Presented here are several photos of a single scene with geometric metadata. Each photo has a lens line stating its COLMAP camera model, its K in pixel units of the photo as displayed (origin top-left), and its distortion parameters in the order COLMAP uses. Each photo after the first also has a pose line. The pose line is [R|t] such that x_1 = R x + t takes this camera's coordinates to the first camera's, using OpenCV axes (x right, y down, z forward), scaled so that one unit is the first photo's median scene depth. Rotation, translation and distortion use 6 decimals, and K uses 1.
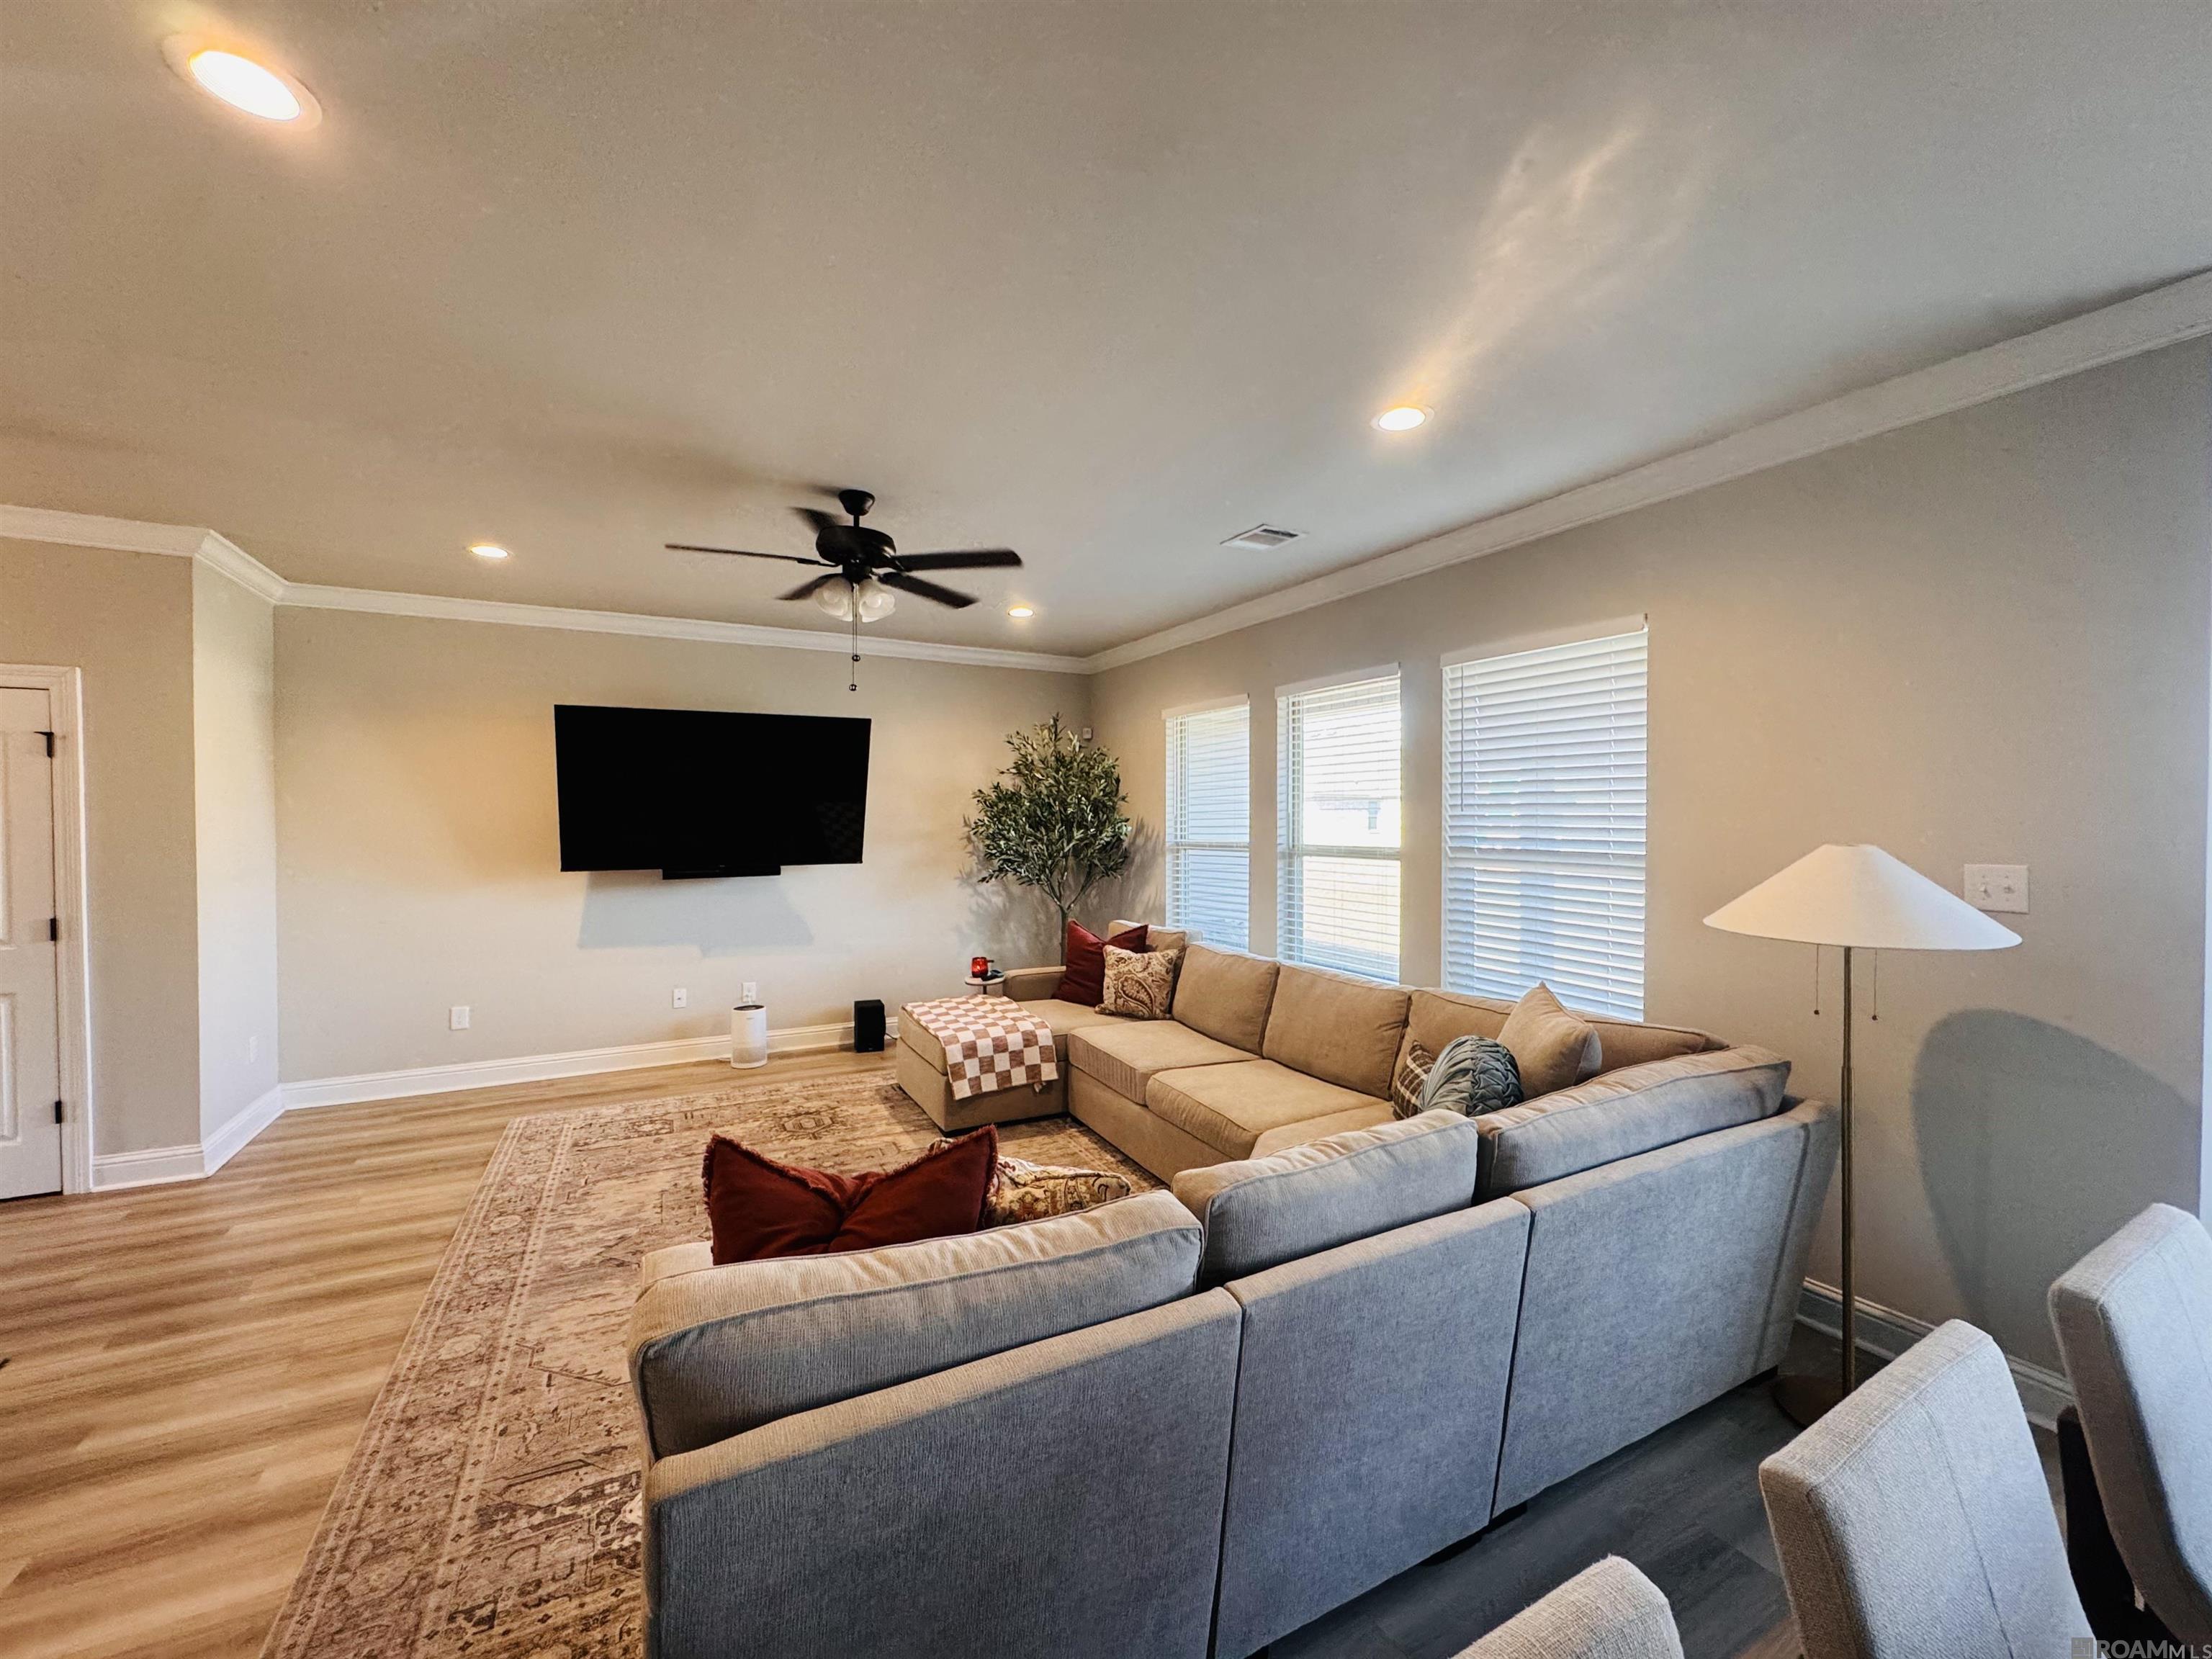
lens RADIAL K [[880.9, 0, 1107.3], [0, 880.9, 830.1], [0, 0, 1]] dist [0.001471, 0.000295]
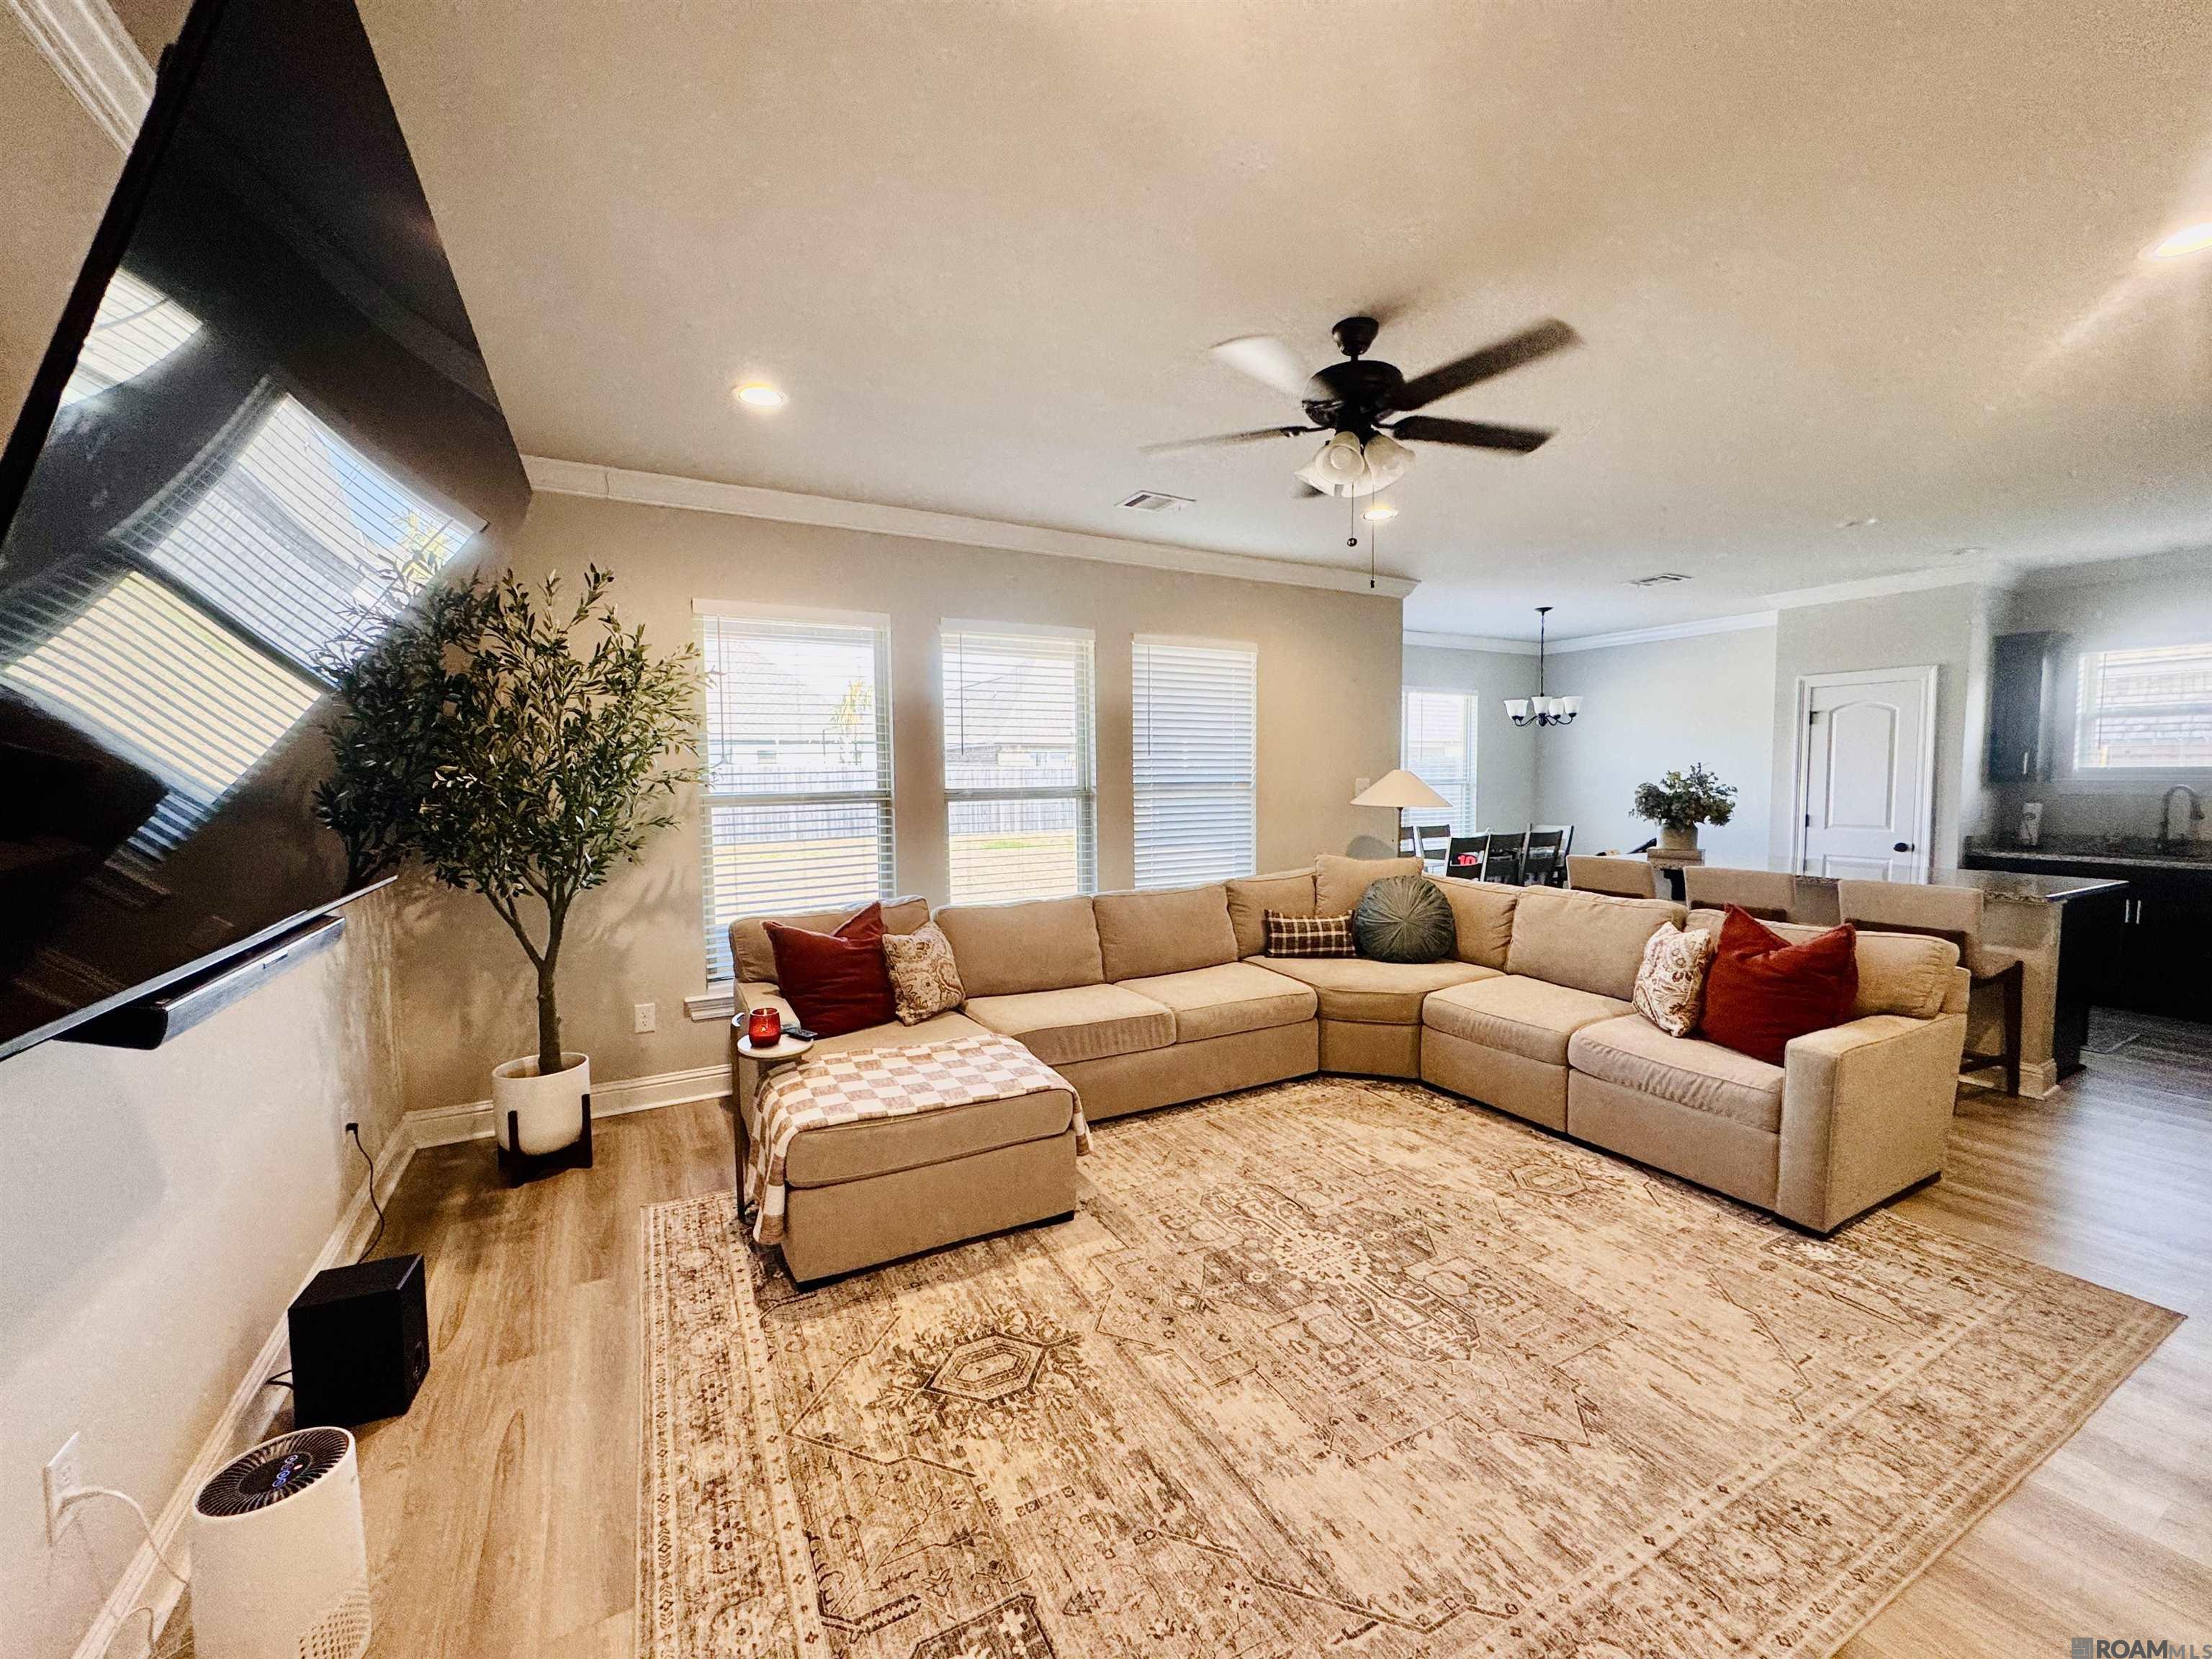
lens RADIAL K [[880.9, 0, 1098.3], [0, 880.9, 836.1], [0, 0, 1]] dist [0.001471, 0.000295]
pose [[-0.007264, -0.074012, 0.997231, -0.898030], [0.021138, 0.997023, 0.074151, -0.000875], [-0.999750, 0.021619, -0.005678, 1.033922]]
